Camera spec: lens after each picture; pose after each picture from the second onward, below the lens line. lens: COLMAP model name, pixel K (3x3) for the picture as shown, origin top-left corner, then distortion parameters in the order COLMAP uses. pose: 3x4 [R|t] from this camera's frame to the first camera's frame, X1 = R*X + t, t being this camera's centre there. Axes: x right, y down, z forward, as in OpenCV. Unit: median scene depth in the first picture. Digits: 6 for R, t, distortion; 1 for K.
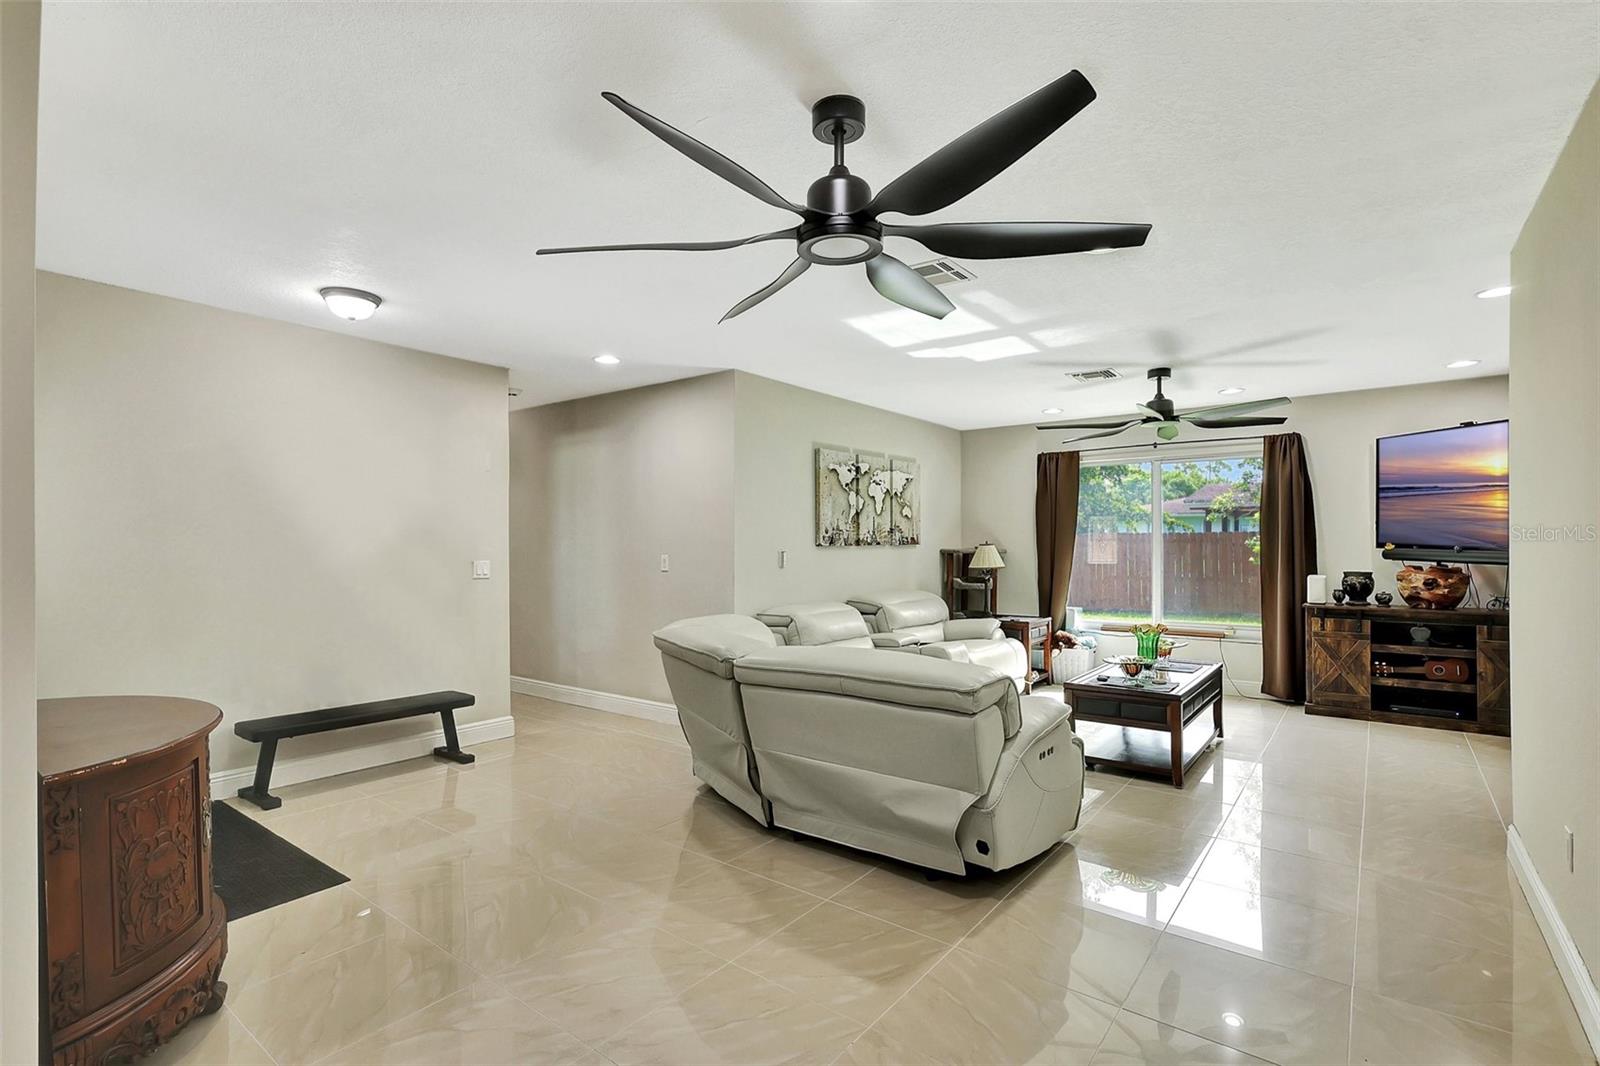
lens RADIAL K [[742.4, 0, 800.4], [0, 742.4, 543.5], [0, 0, 1]] dist [0.001142, -0.000152]
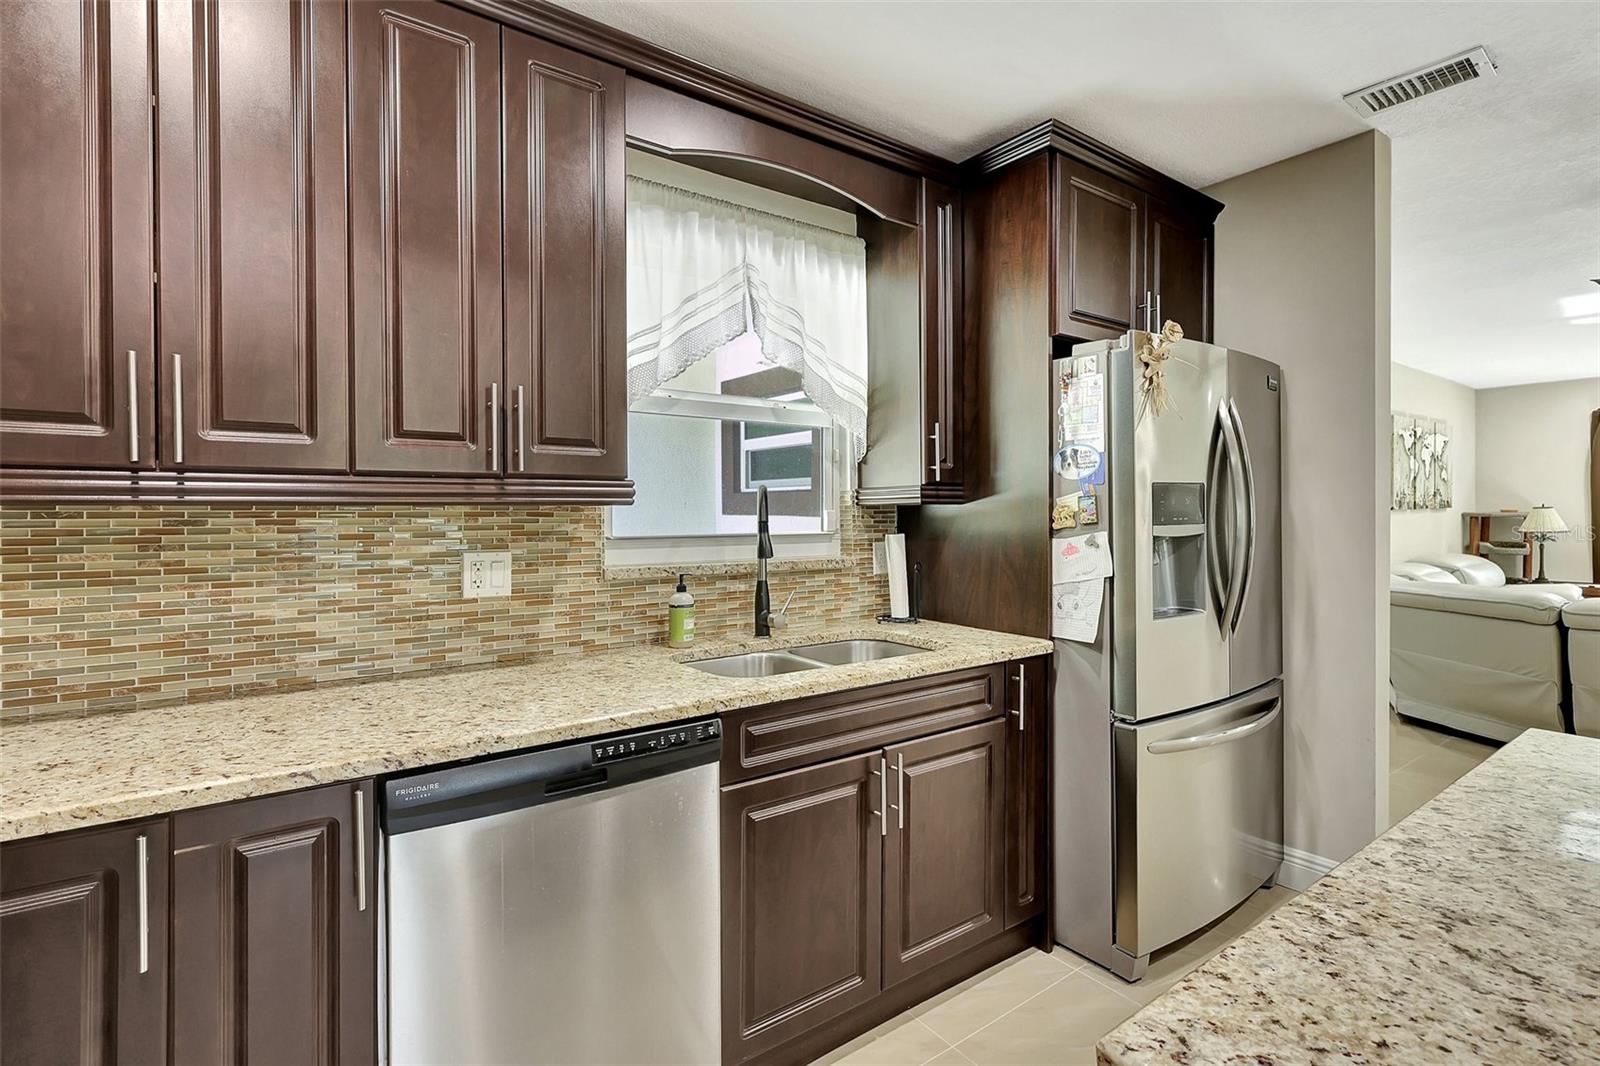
lens RADIAL K [[756.6, 0, 810.4], [0, 756.6, 515.1], [0, 0, 1]] dist [0.001403, 0.000283]
pose [[0.963144, -0.001201, -0.268983, -0.494907], [0.003662, 0.999956, 0.008648, -0.001104], [0.268961, -0.009314, 0.963106, -0.245027]]
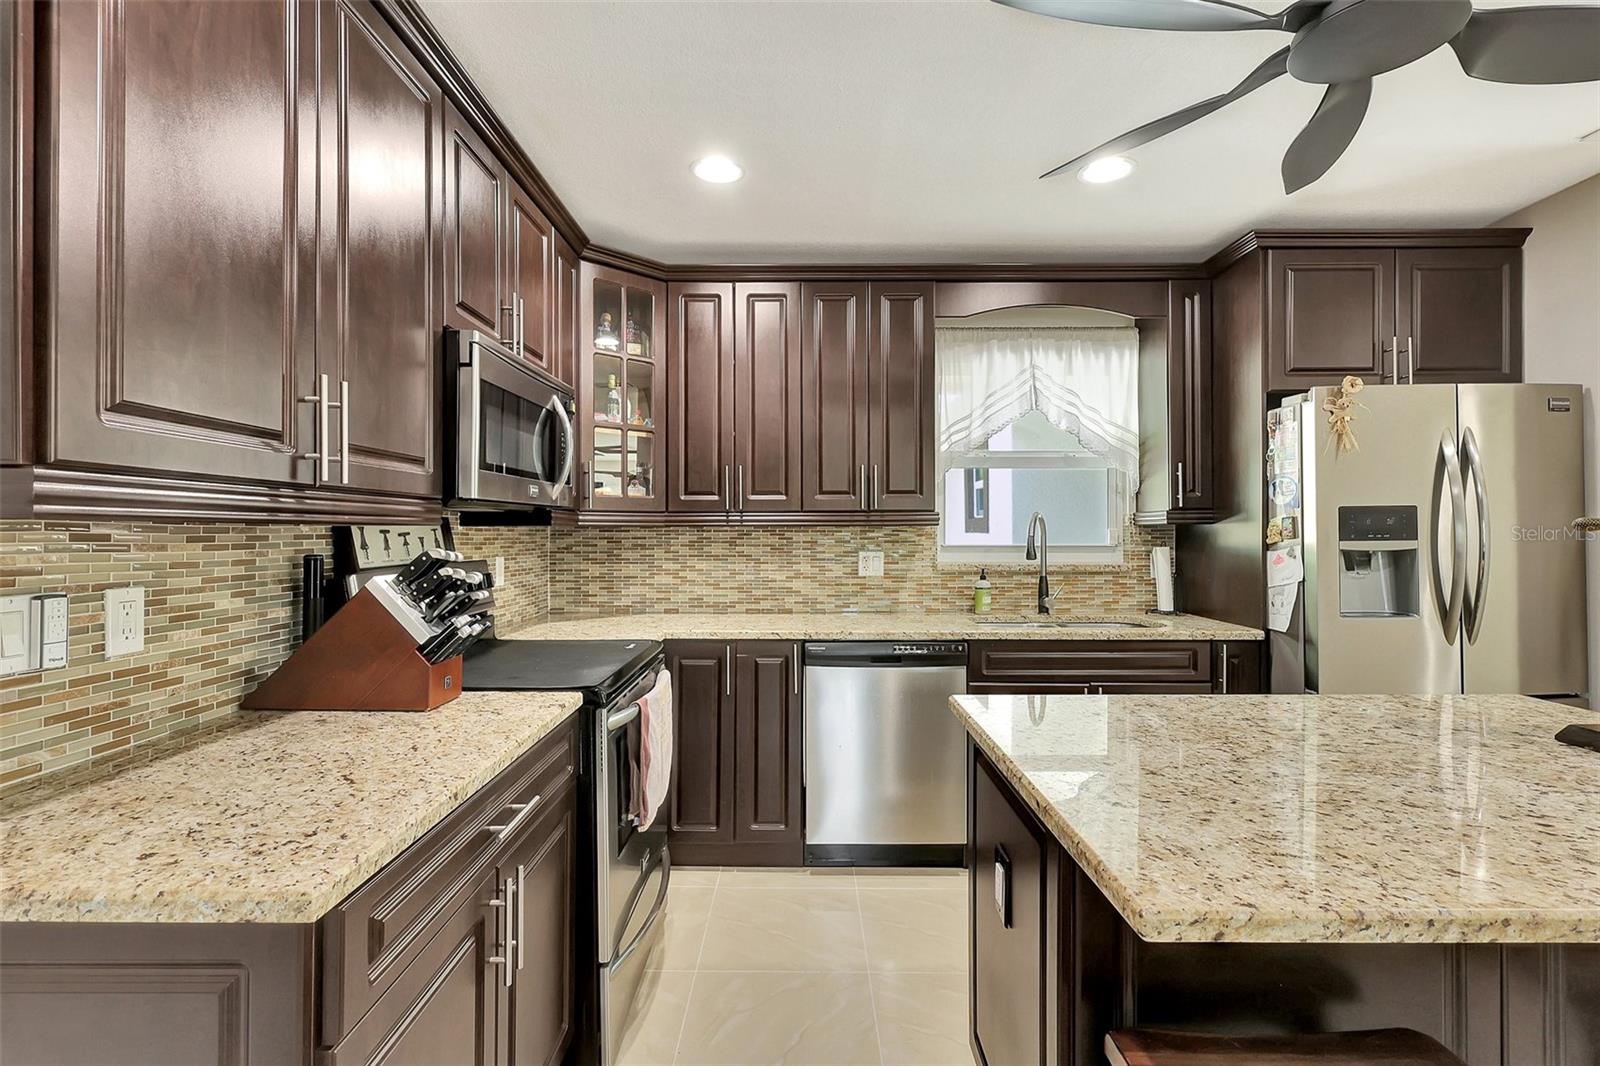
lens RADIAL K [[746.0, 0, 801.7], [0, 746.0, 528.1], [0, 0, 1]] dist [0.000286, 0.000232]
pose [[0.613903, -0.003633, -0.789373, -0.273837], [0.003914, 0.999991, -0.001558, -0.000629], [0.789372, -0.002134, 0.613912, -0.381013]]
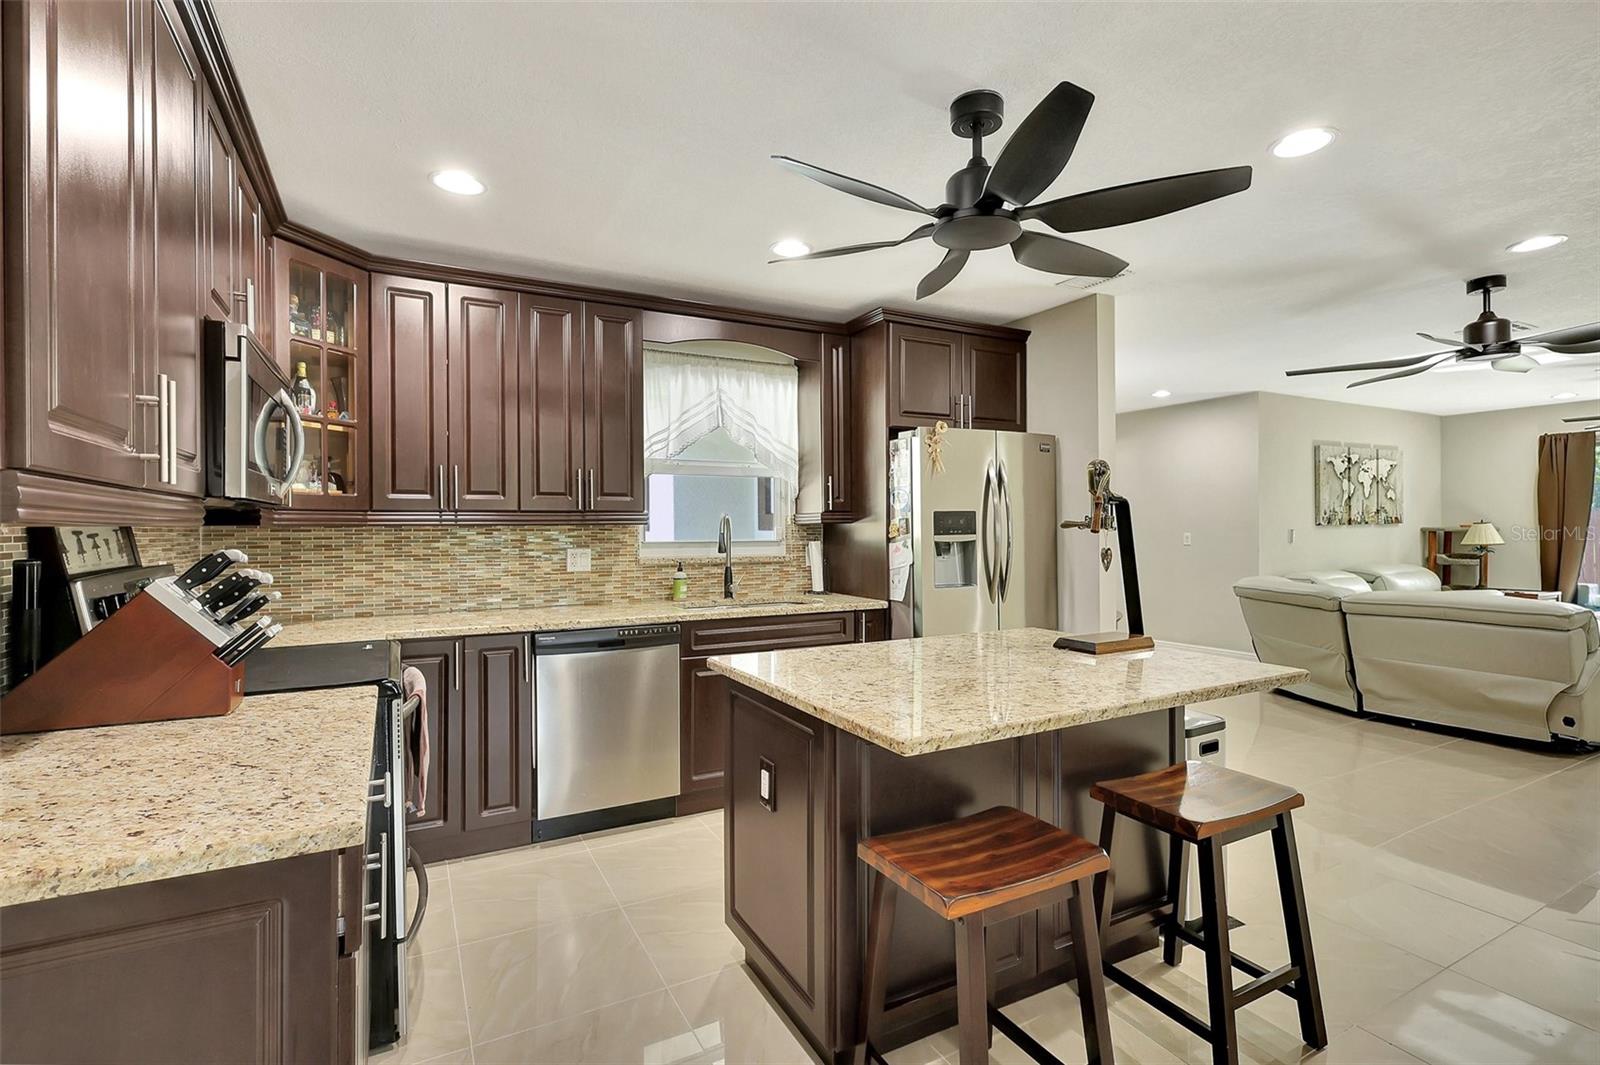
lens RADIAL K [[742.5, 0, 804.9], [0, 742.5, 530.2], [0, 0, 1]] dist [0.000414, 0.000045]
pose [[0.916516, -0.003065, -0.399987, -0.275392], [0.006191, 0.999960, 0.006522, -0.001552], [0.399951, -0.008454, 0.916497, -0.484363]]
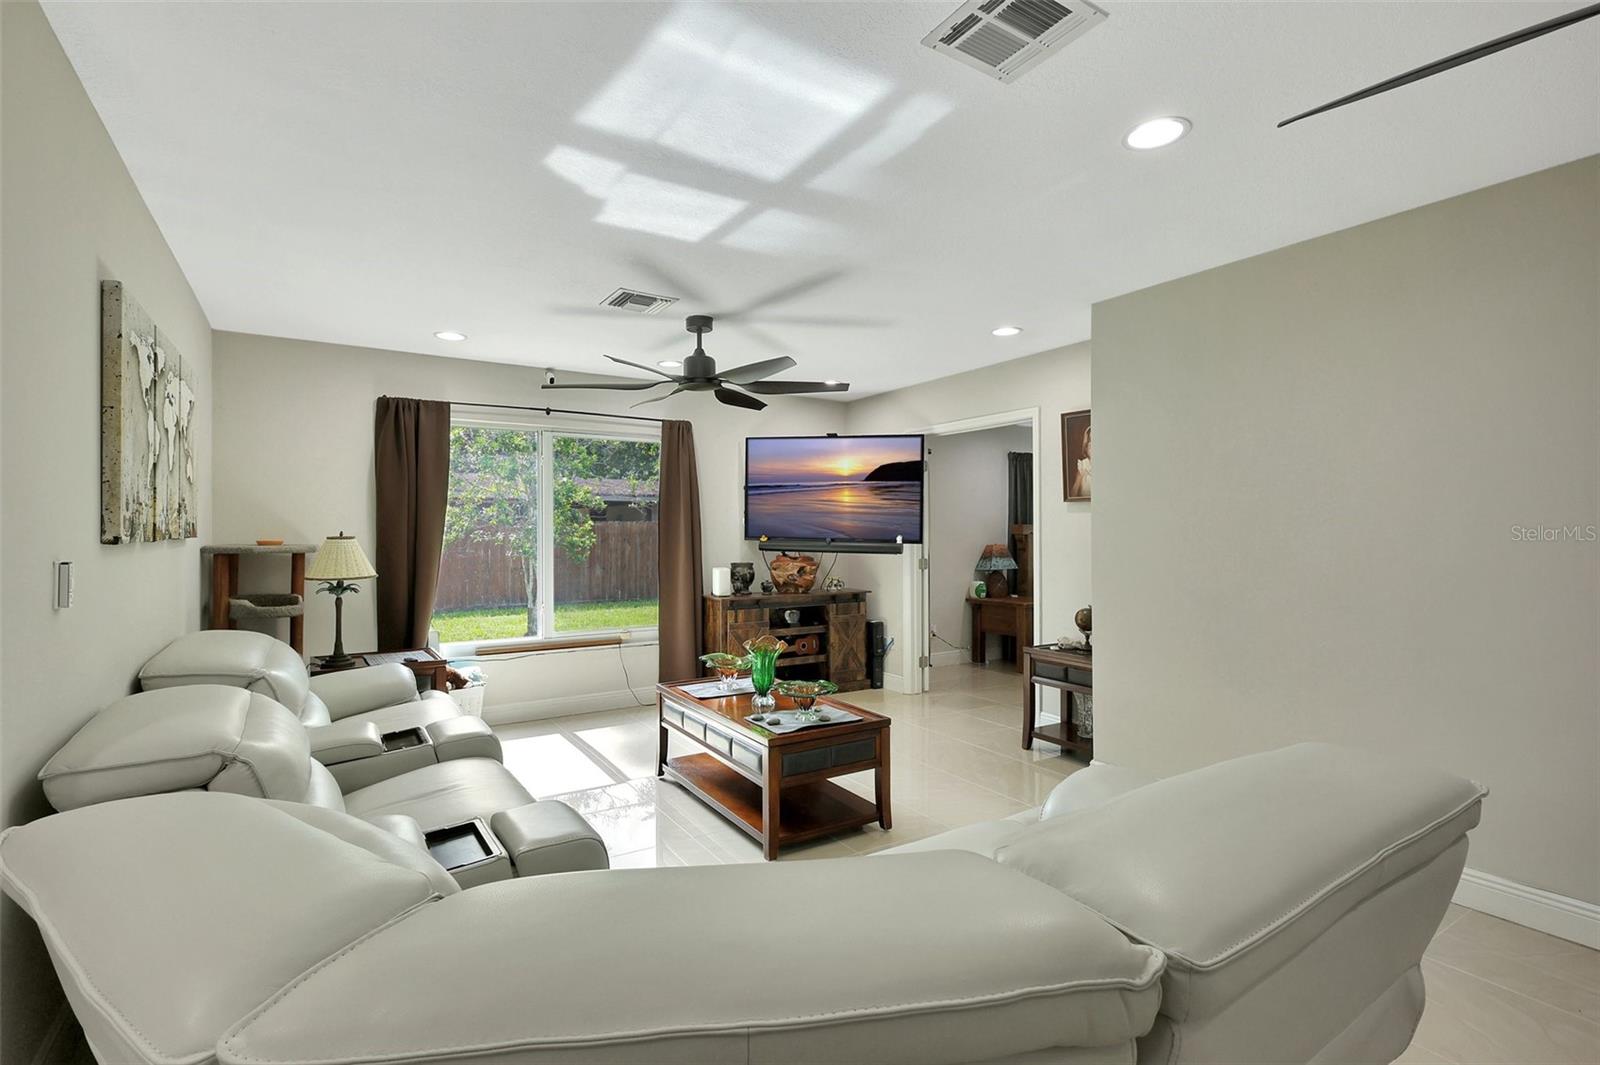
lens RADIAL K [[752.7, 0, 800.0], [0, 752.7, 532.5], [0, 0, 1]] dist [-0.000183, -0.000545]
pose [[0.343311, 0.003577, 0.939215, -0.223798], [-0.001053, 0.999994, -0.003424, -0.001074], [-0.939221, 0.000186, 0.343312, 0.572491]]
